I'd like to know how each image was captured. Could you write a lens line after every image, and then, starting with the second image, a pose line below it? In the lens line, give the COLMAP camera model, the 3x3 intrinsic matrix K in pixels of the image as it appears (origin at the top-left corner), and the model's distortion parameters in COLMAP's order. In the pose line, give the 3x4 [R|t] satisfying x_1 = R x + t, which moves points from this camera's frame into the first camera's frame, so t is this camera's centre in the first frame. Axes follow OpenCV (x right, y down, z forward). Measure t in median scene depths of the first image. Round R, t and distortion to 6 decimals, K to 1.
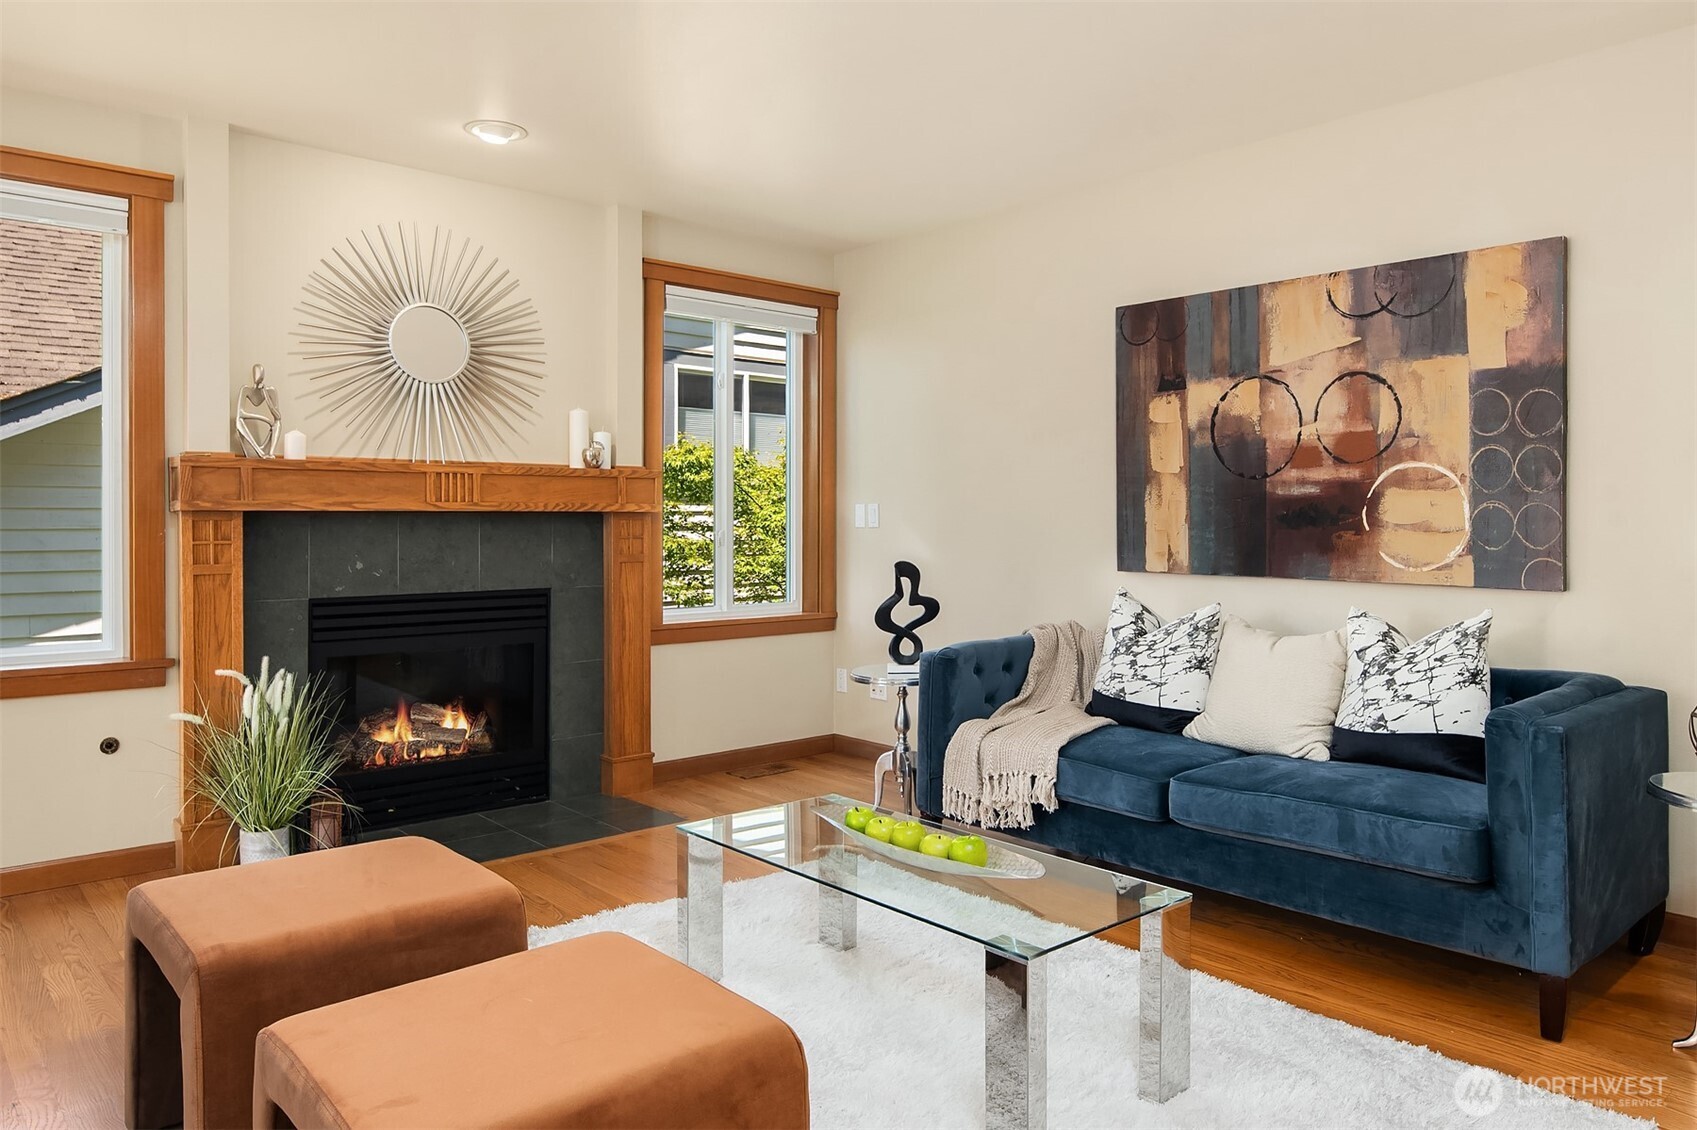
lens RADIAL K [[1127.5, 0, 856.2], [0, 1127.5, 520.6], [0, 0, 1]] dist [-0.008680, -0.001716]
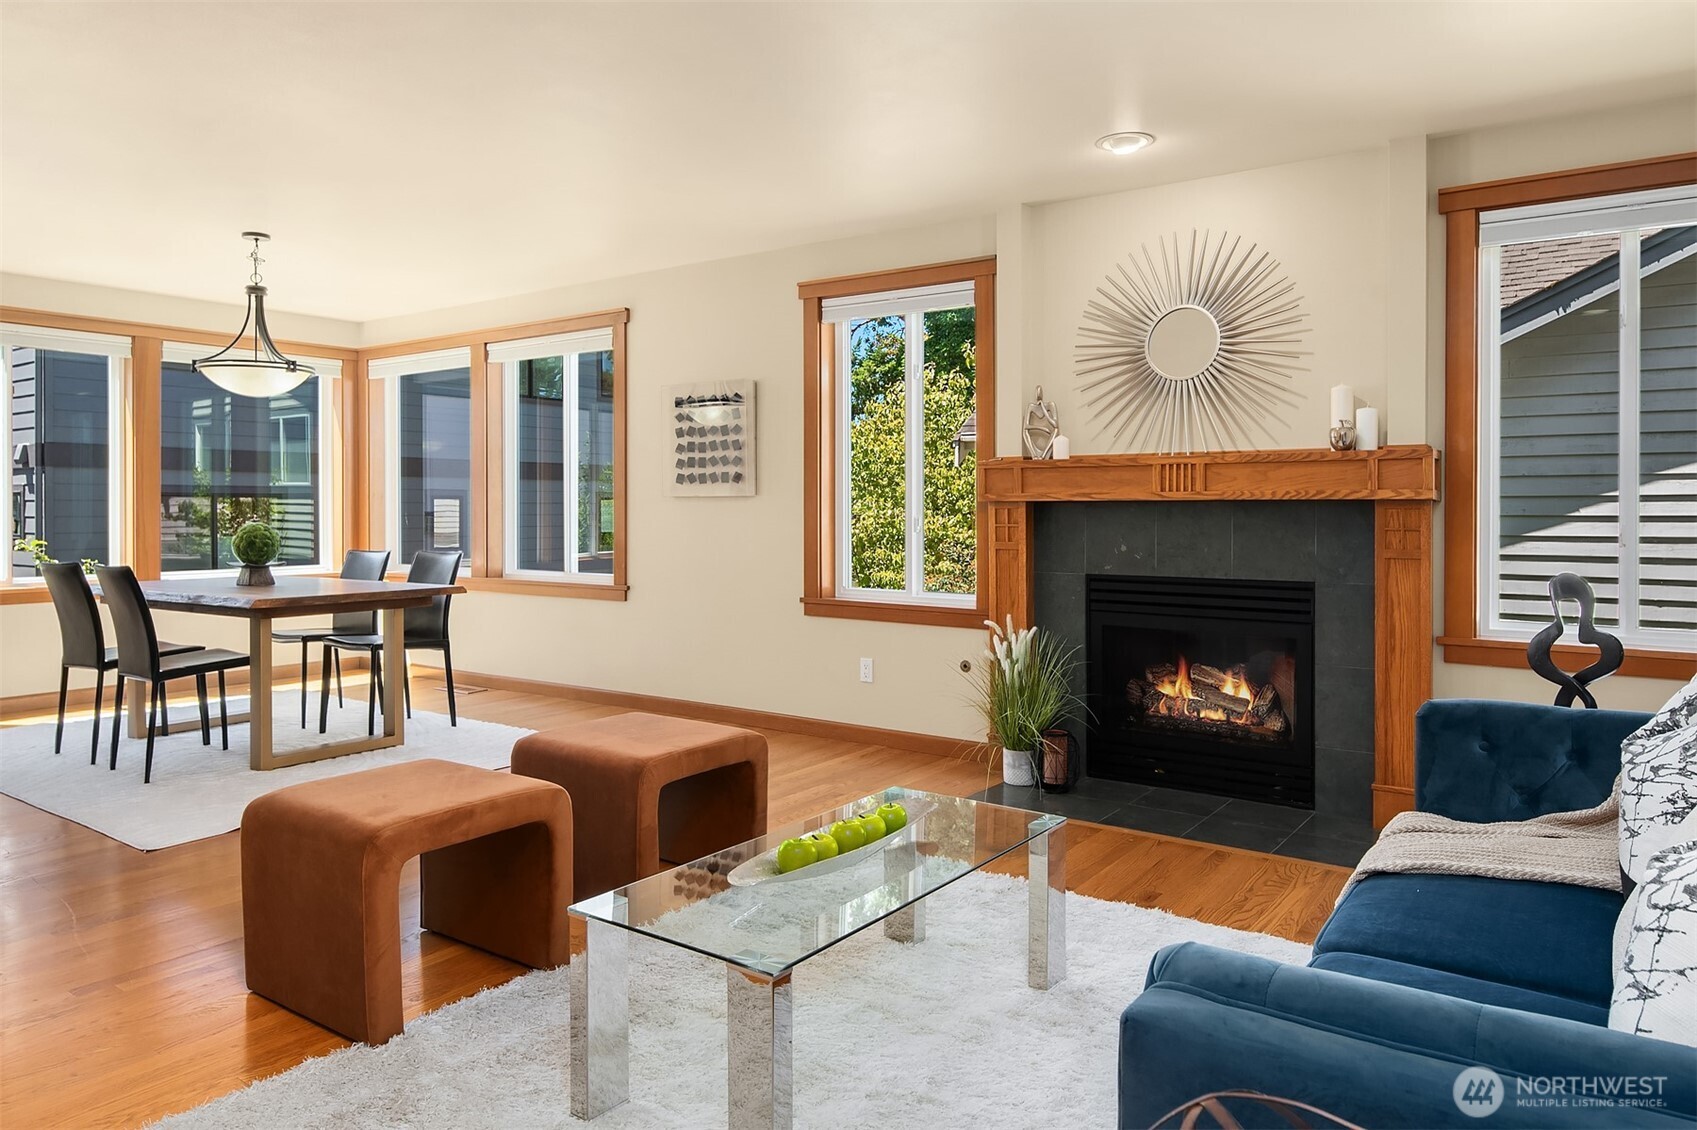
lens RADIAL K [[1114.0, 0, 857.0], [0, 1114.0, 506.5], [0, 0, 1]] dist [-0.009517, -0.001483]
pose [[0.225444, 0.000109, -0.974256, 0.636775], [0.000361, 1.000000, 0.000196, -0.002992], [0.974256, -0.000396, 0.225443, 0.508178]]
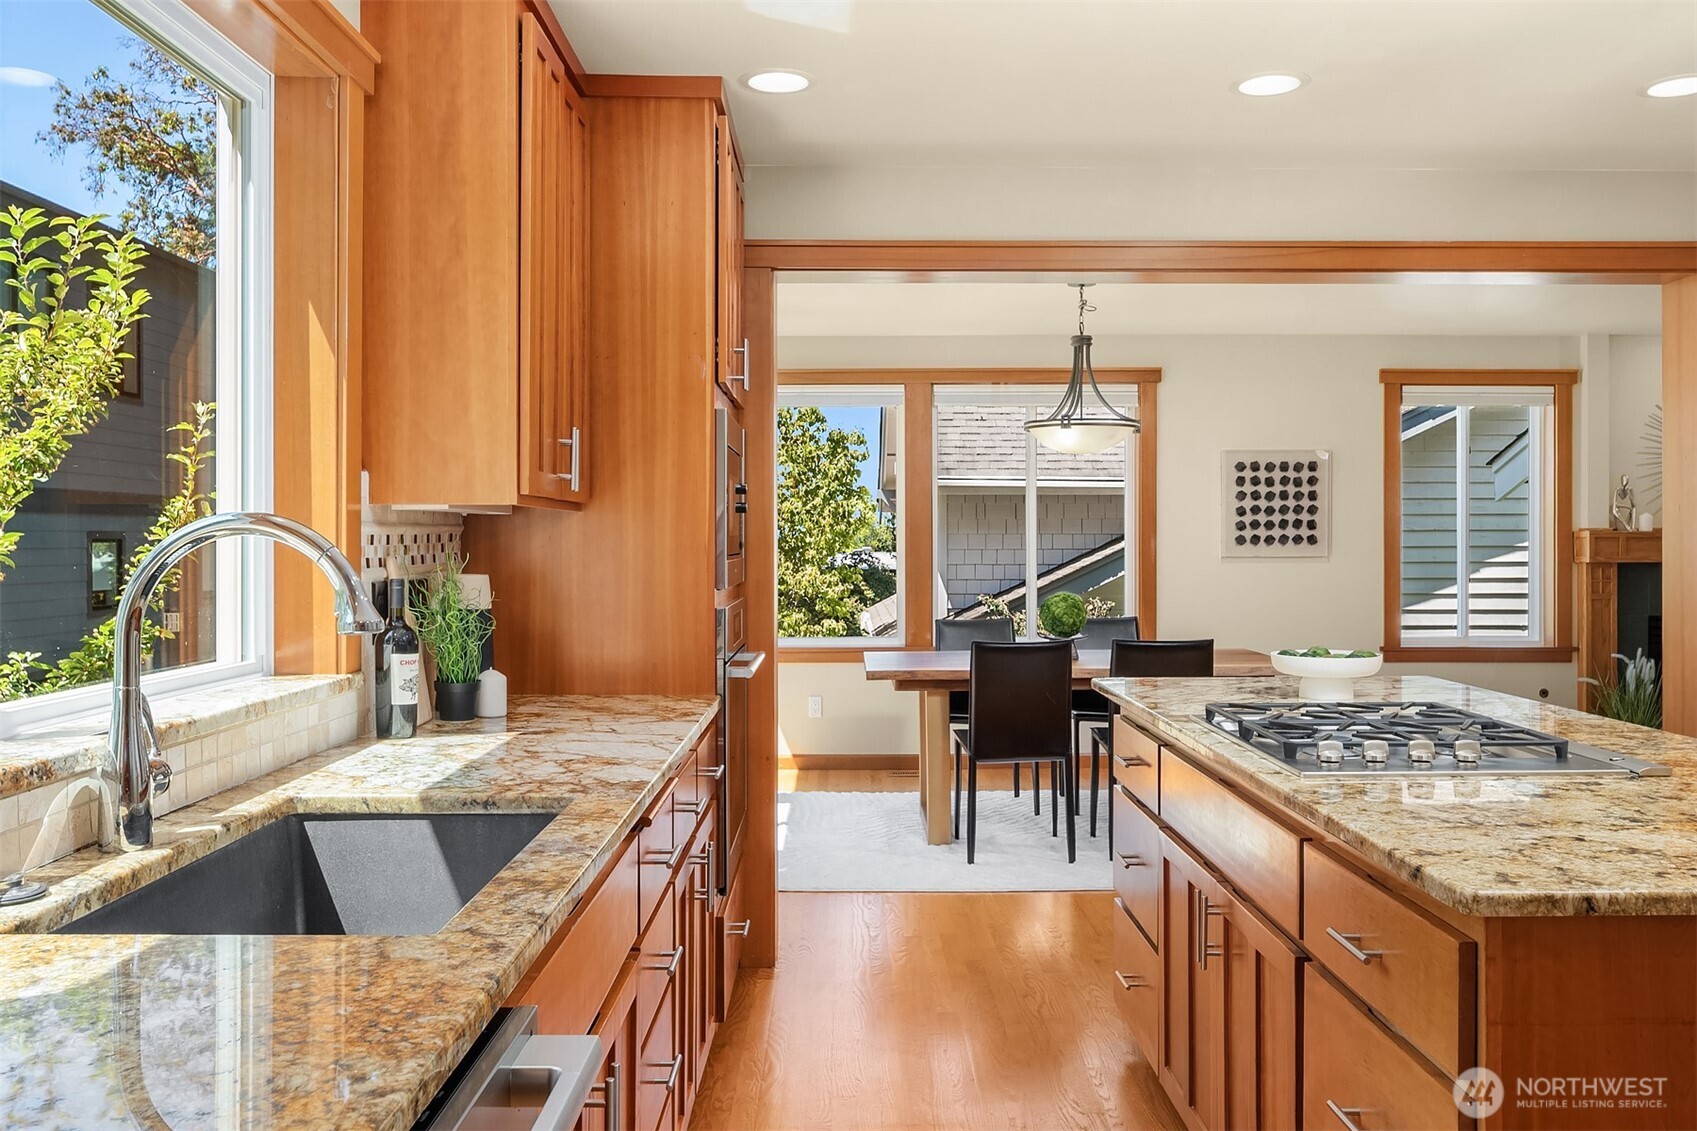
lens RADIAL K [[1420.0, 0, 855.1], [0, 1420.0, 550.7], [0, 0, 1]] dist [-0.011648, 0.003266]
pose [[0.751924, 0.003668, -0.659240, -0.001065], [0.001206, 0.999975, 0.006940, -0.041323], [0.659249, -0.006013, 0.751901, -1.329425]]
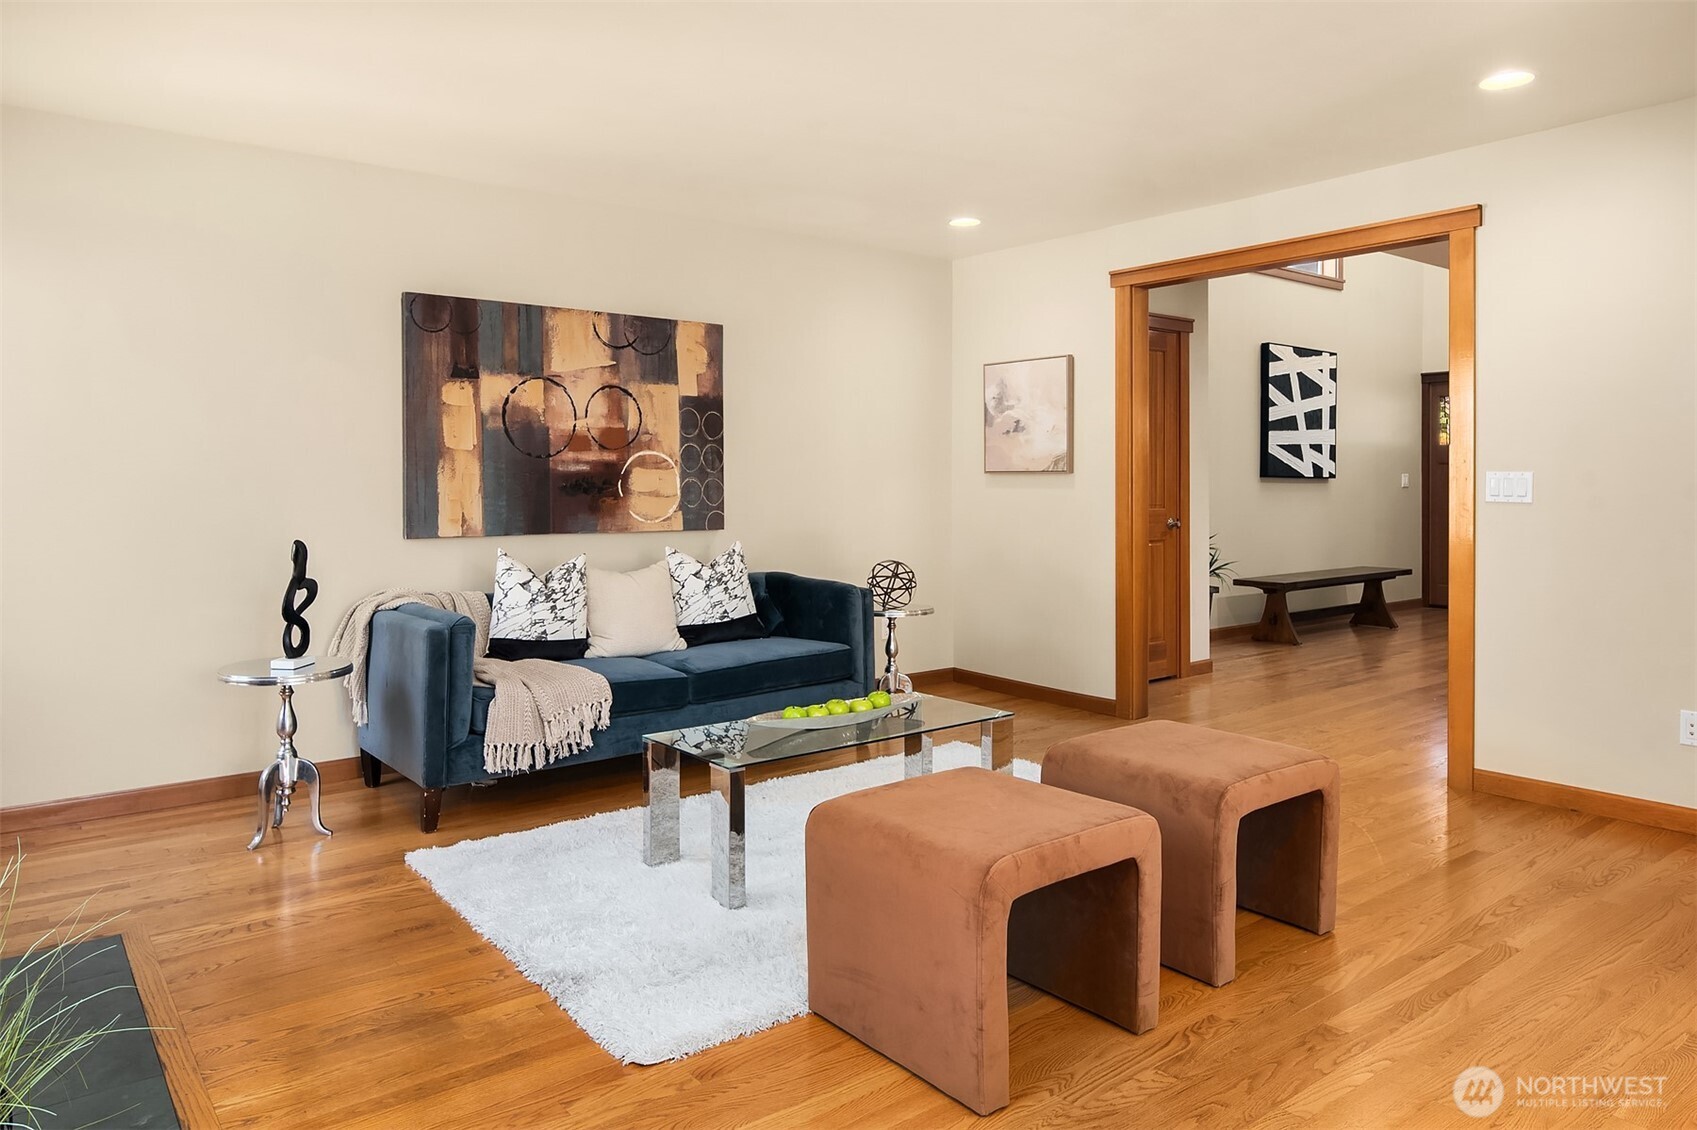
lens RADIAL K [[1125.6, 0, 850.1], [0, 1125.6, 491.4], [0, 0, 1]] dist [0.005344, 0.002250]
pose [[0.060491, -0.008748, 0.998130, -0.902899], [0.004950, 0.999952, 0.008464, -0.008098], [-0.998156, 0.004429, 0.060532, 0.575446]]
